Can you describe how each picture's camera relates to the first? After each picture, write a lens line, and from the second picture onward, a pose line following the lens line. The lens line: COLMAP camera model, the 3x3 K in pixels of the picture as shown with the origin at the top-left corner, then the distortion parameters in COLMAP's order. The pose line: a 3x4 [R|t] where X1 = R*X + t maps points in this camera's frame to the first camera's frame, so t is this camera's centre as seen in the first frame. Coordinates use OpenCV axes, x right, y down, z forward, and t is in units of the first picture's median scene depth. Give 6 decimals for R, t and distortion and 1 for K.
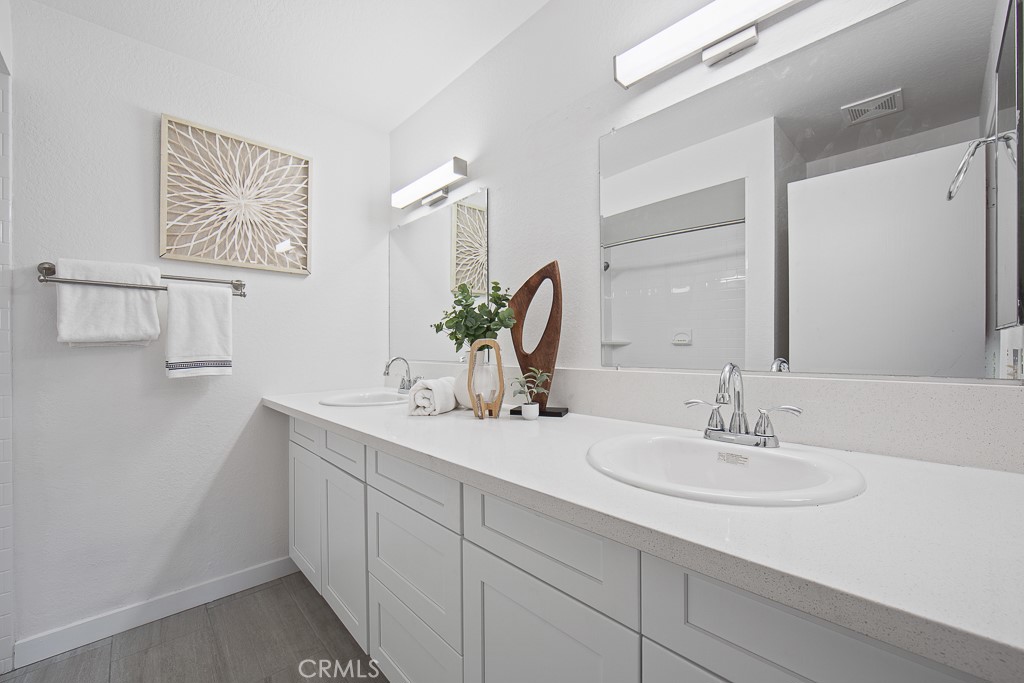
lens RADIAL K [[411.0, 0, 512.8], [0, 411.0, 344.2], [0, 0, 1]] dist [-0.008973, 0.000803]
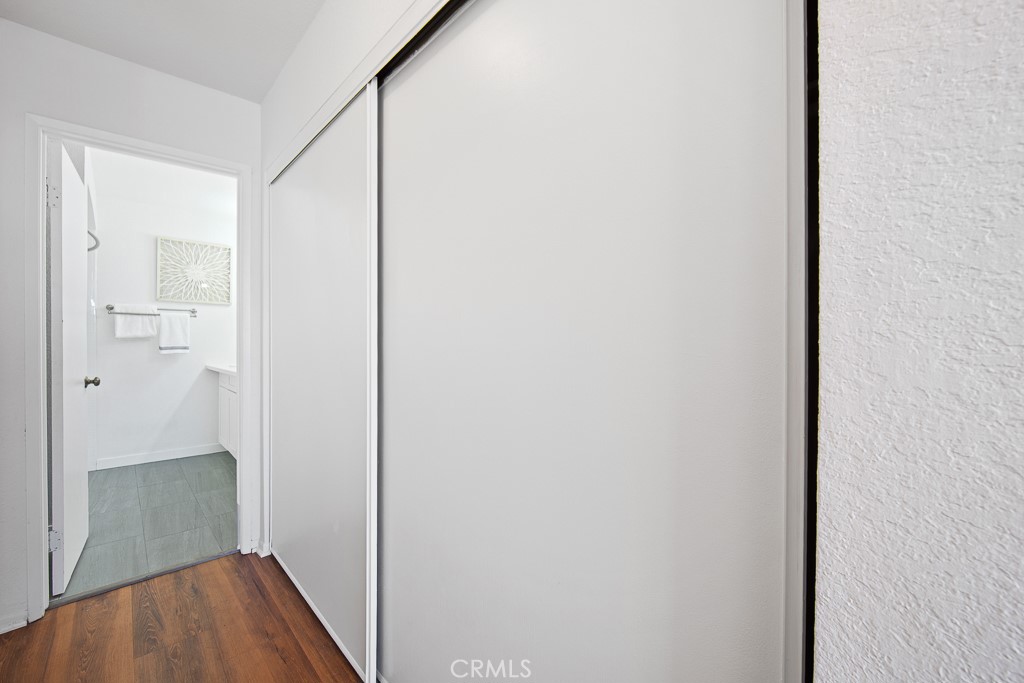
lens RADIAL K [[411.0, 0, 511.1], [0, 411.0, 340.7], [0, 0, 1]] dist [-0.008973, 0.000803]
pose [[0.999966, 0.007607, 0.003247, 1.067236], [-0.007625, 0.999956, 0.005465, -0.017713], [-0.003205, -0.005490, 0.999980, -1.240513]]
